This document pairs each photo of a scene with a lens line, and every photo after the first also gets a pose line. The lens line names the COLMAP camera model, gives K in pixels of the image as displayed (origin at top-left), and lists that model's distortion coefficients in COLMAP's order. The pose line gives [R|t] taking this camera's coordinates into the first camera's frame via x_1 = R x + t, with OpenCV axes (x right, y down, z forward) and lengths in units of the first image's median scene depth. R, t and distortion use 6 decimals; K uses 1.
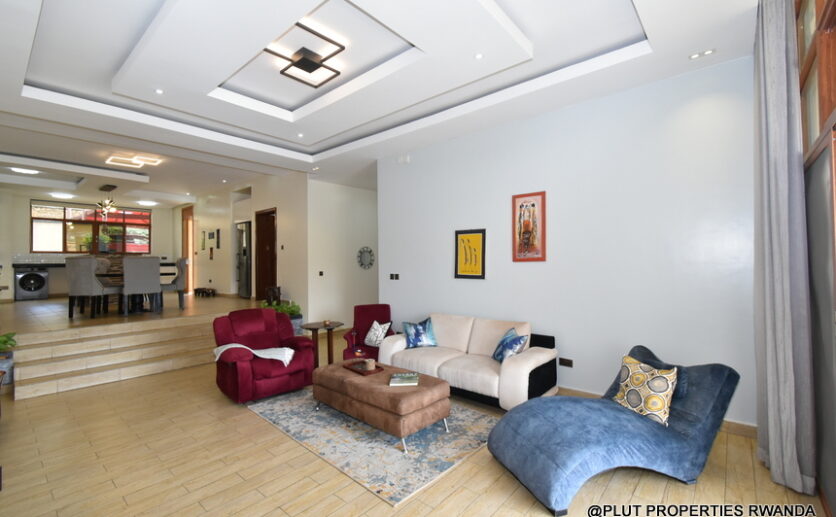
lens RADIAL K [[368.8, 0, 415.5], [0, 368.8, 257.4], [0, 0, 1]] dist [0.004150, -0.001113]
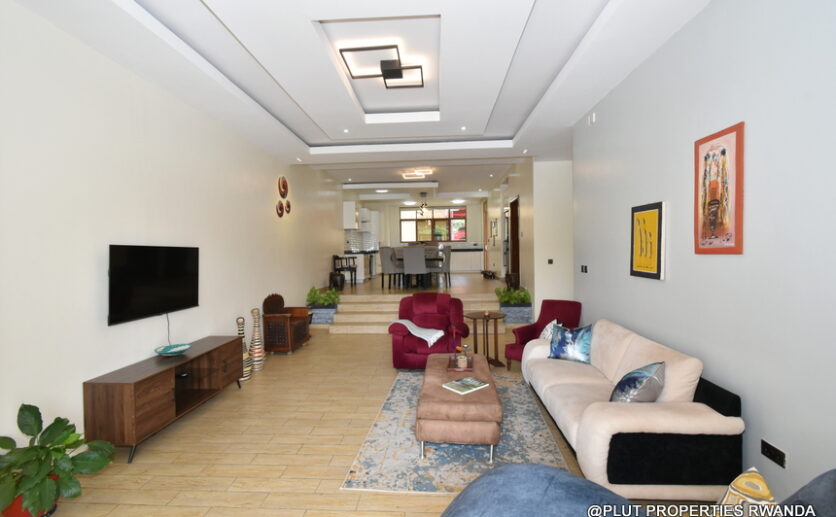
lens RADIAL K [[368.8, 0, 415.5], [0, 368.8, 257.4], [0, 0, 1]] dist [0.004150, -0.001113]
pose [[0.604962, 0.015762, -0.796098, 0.470452], [0.022551, 0.999064, 0.036917, -0.014723], [0.795935, -0.040286, 0.604041, 0.284953]]
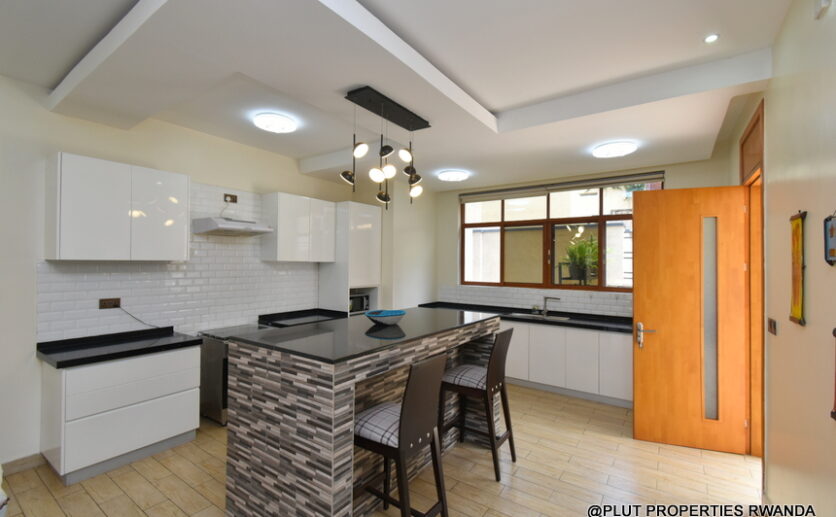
lens RADIAL K [[368.8, 0, 415.5], [0, 368.8, 257.4], [0, 0, 1]] dist [0.004150, -0.001113]
pose [[0.112343, 0.003230, -0.993664, -1.032724], [0.011007, 0.999929, 0.004495, -0.133338], [0.993609, -0.011442, 0.112299, 1.936387]]
